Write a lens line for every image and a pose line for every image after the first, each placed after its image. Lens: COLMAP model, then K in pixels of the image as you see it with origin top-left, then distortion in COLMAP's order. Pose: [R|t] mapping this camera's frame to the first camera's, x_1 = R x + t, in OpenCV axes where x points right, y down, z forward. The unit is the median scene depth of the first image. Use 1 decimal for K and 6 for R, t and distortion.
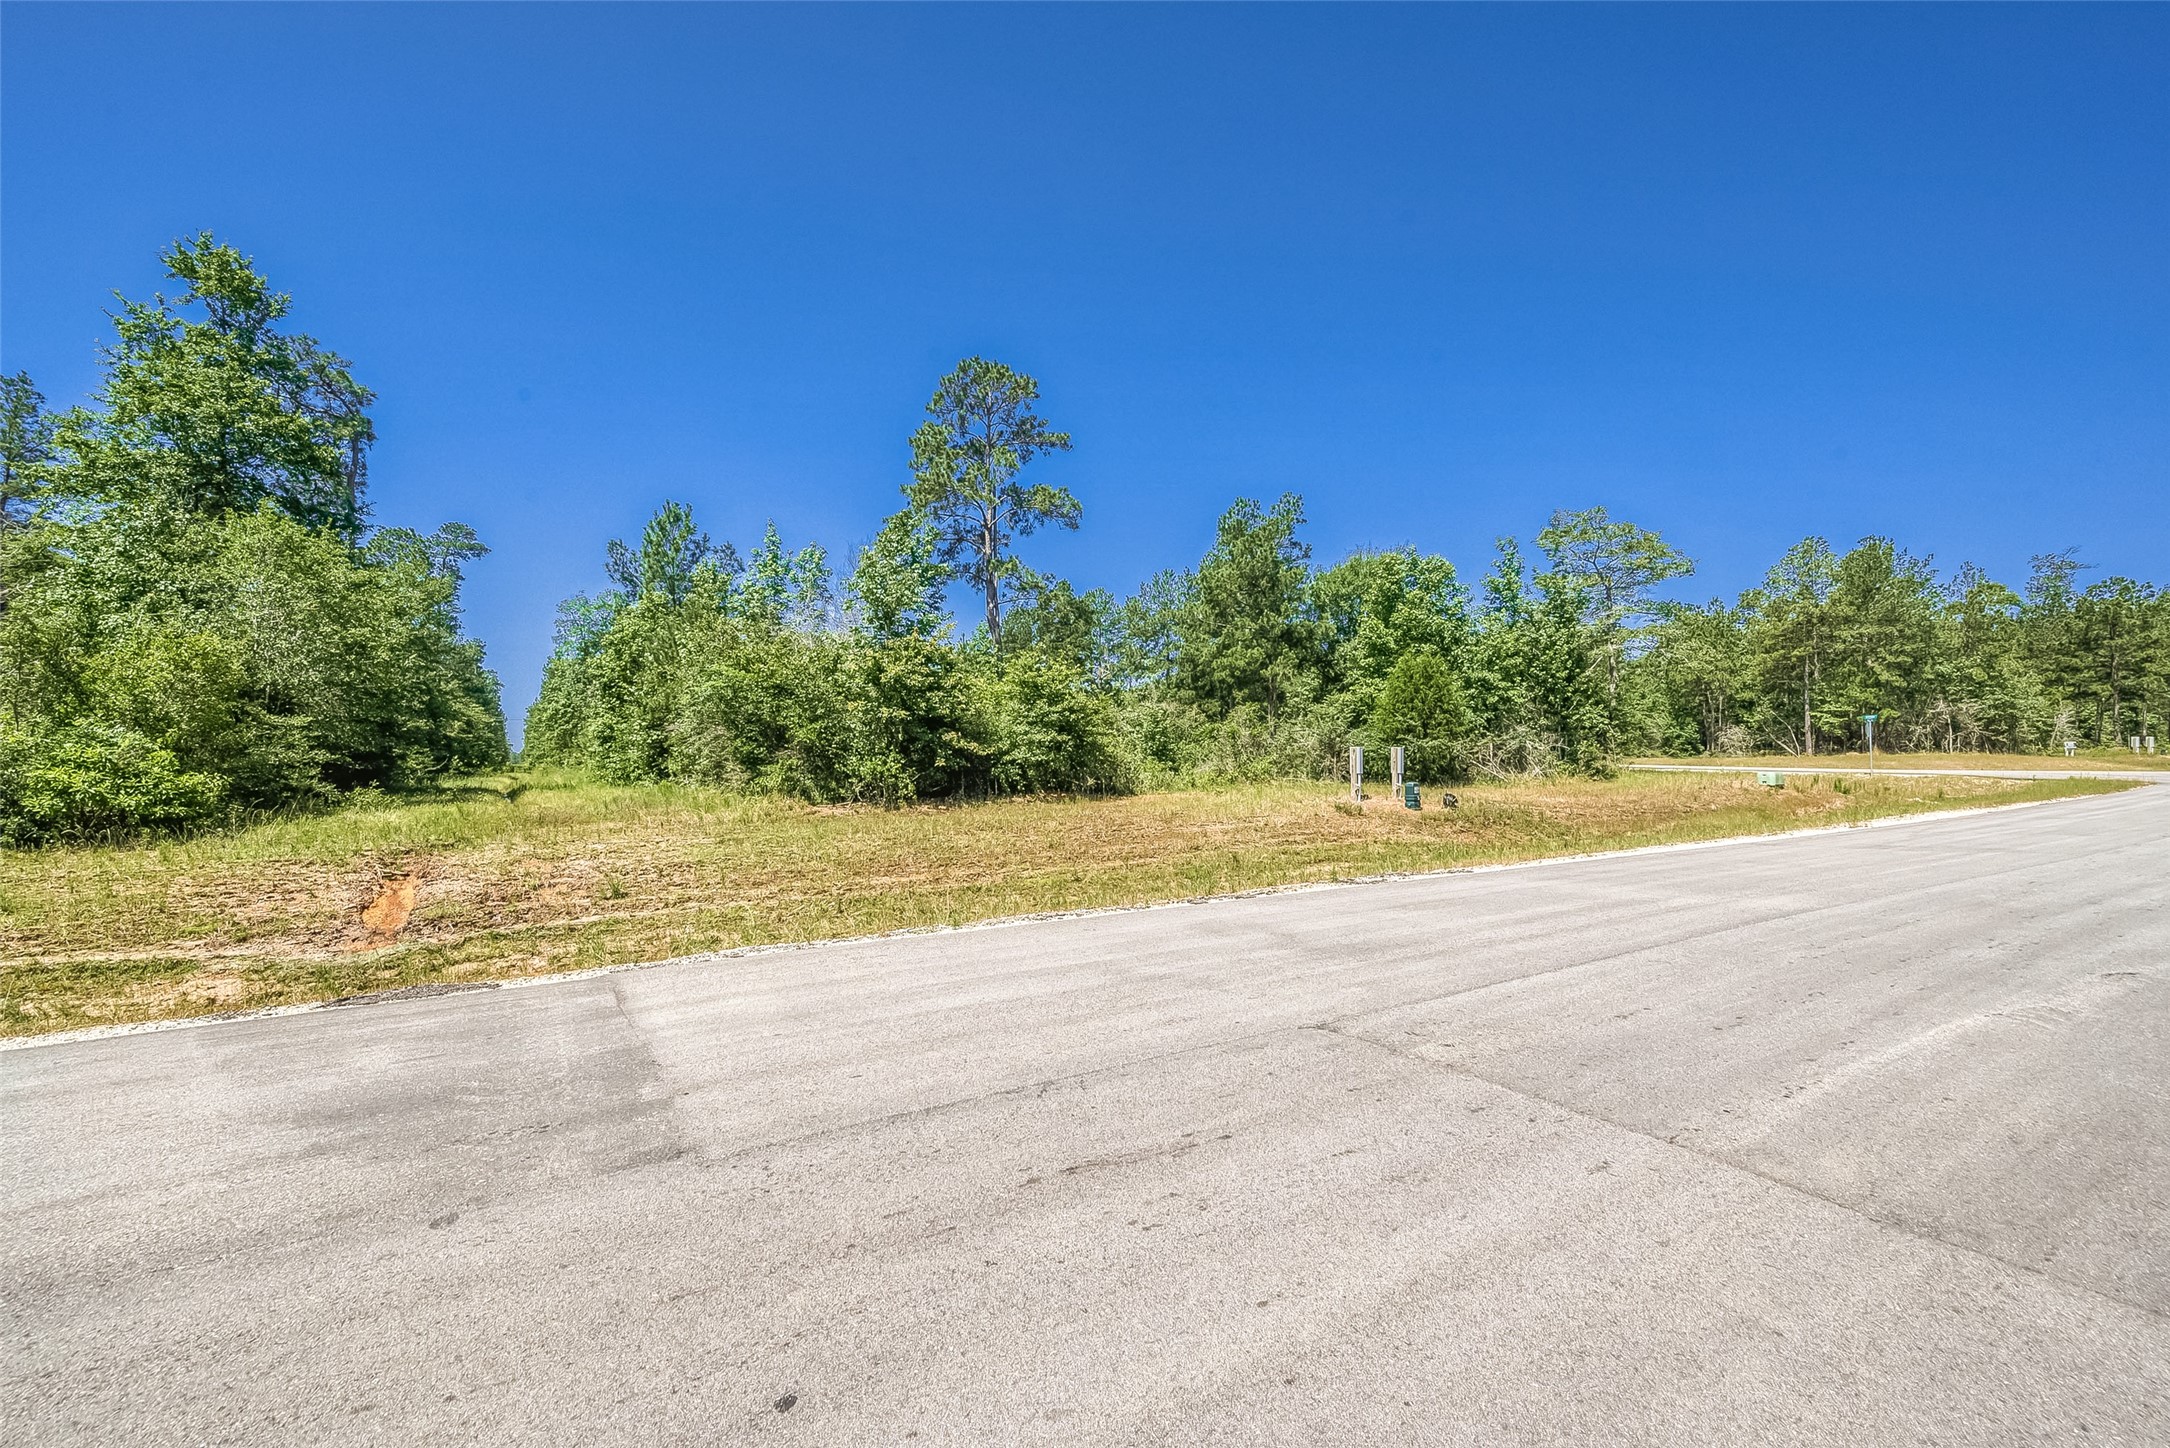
lens RADIAL K [[844.2, 0, 1092.3], [0, 844.2, 733.8], [0, 0, 1]] dist [-0.003141, -0.000269]
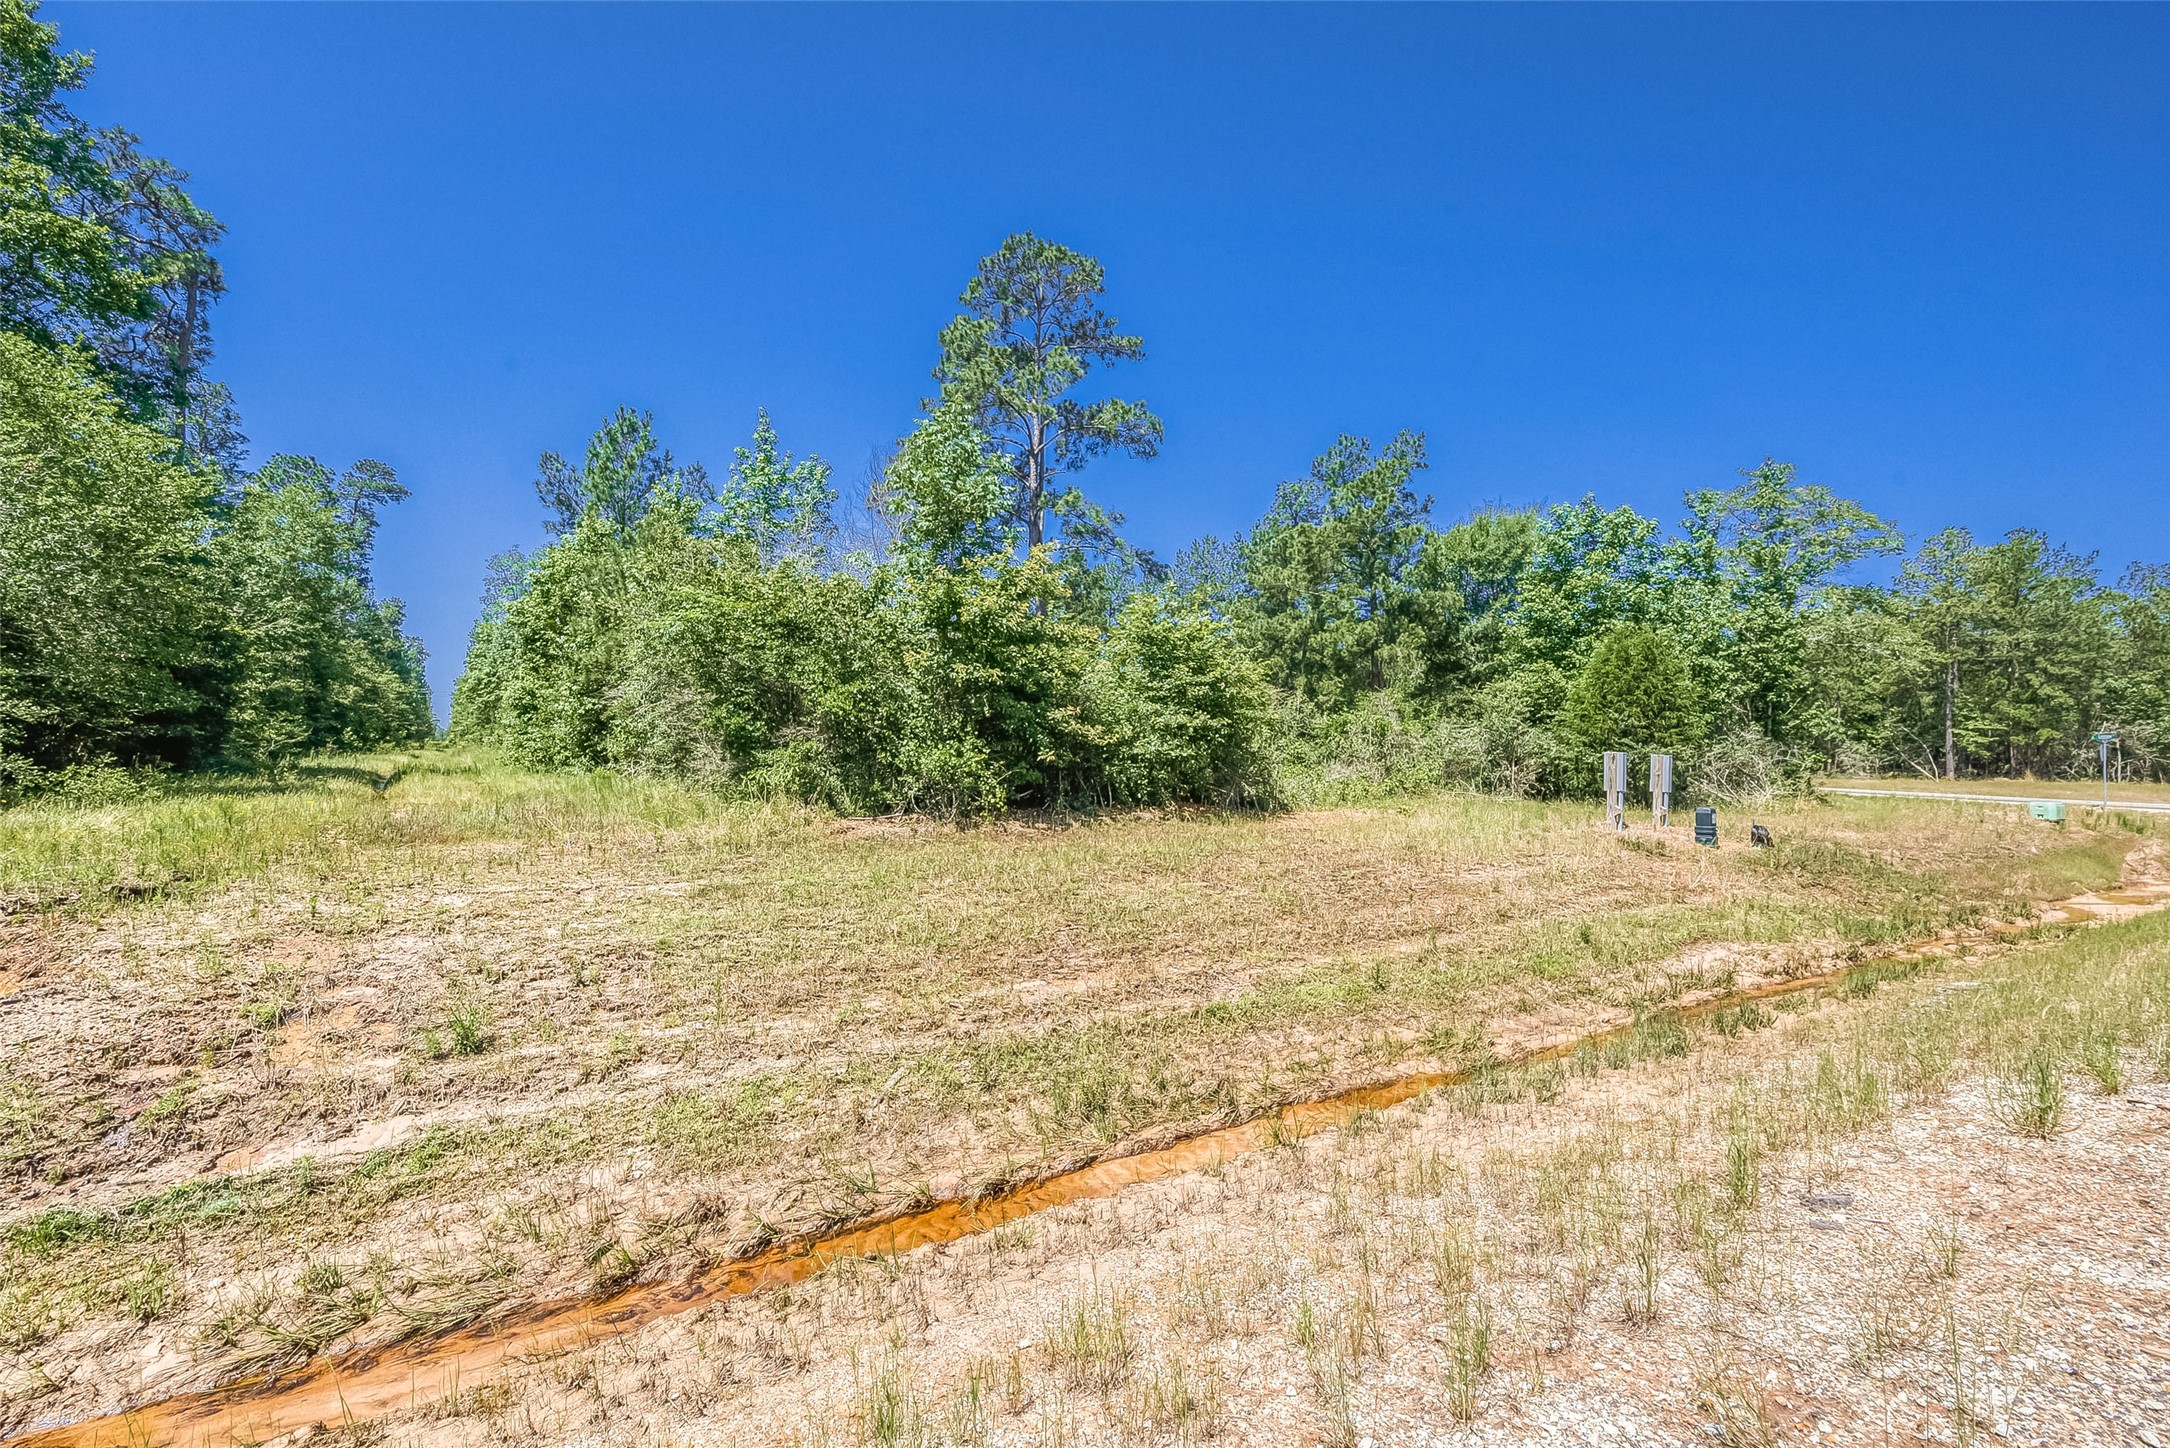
lens RADIAL K [[901.0, 0, 1078.9], [0, 901.0, 720.5], [0, 0, 1]] dist [-0.003528, -0.000475]
pose [[0.999335, 0.033346, 0.014785, -0.105412], [-0.033189, 0.999391, -0.010743, 0.009562], [-0.015134, 0.010246, 0.999833, 0.211764]]
